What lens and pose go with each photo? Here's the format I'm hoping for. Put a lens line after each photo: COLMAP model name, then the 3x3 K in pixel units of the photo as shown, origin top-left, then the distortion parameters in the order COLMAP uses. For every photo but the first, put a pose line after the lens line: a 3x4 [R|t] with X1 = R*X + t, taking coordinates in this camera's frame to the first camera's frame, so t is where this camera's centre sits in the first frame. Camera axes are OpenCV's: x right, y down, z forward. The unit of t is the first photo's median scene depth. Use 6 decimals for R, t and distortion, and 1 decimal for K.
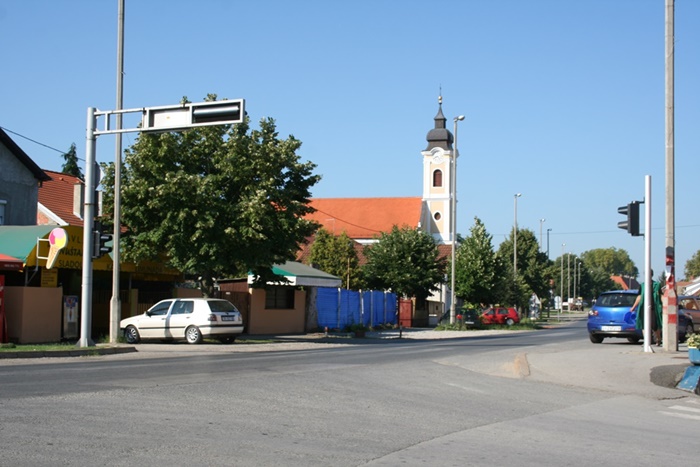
lens RADIAL K [[1055.7, 0, 350.0], [0, 1055.7, 233.5], [0, 0, 1]] dist [0.010071, 0.014572]
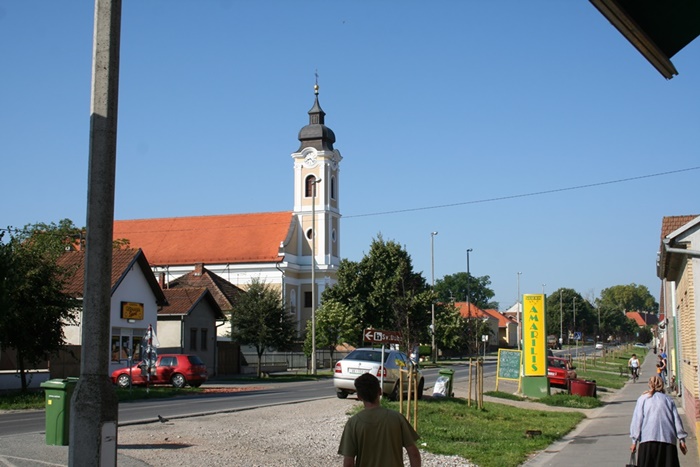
lens RADIAL K [[933.6, 0, 350.0], [0, 933.6, 233.5], [0, 0, 1]] dist [-0.012773, -0.022172]
pose [[0.996826, -0.027264, -0.074795, 0.659569], [0.023343, 0.998332, -0.052803, 0.083115], [0.076110, 0.050889, 0.995800, 1.248726]]
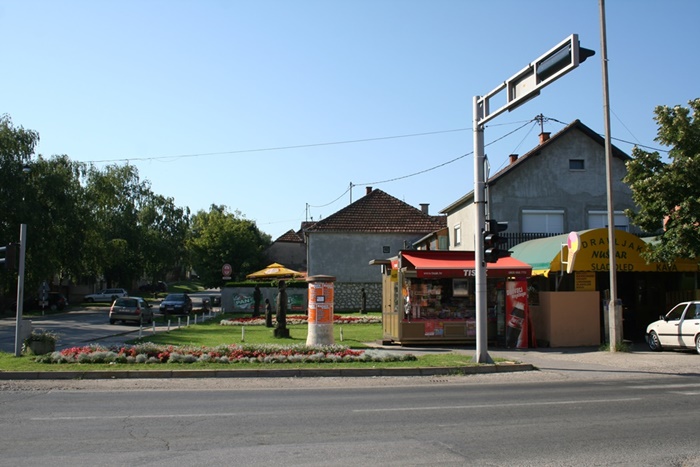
lens RADIAL K [[742.0, 0, 350.0], [0, 742.0, 233.5], [0, 0, 1]] dist [-0.072653, 0.000460]
pose [[0.607965, -0.084158, -0.789491, 0.134599], [0.067724, 0.996239, -0.054045, 0.018732], [0.791070, -0.020610, 0.611378, 0.392888]]
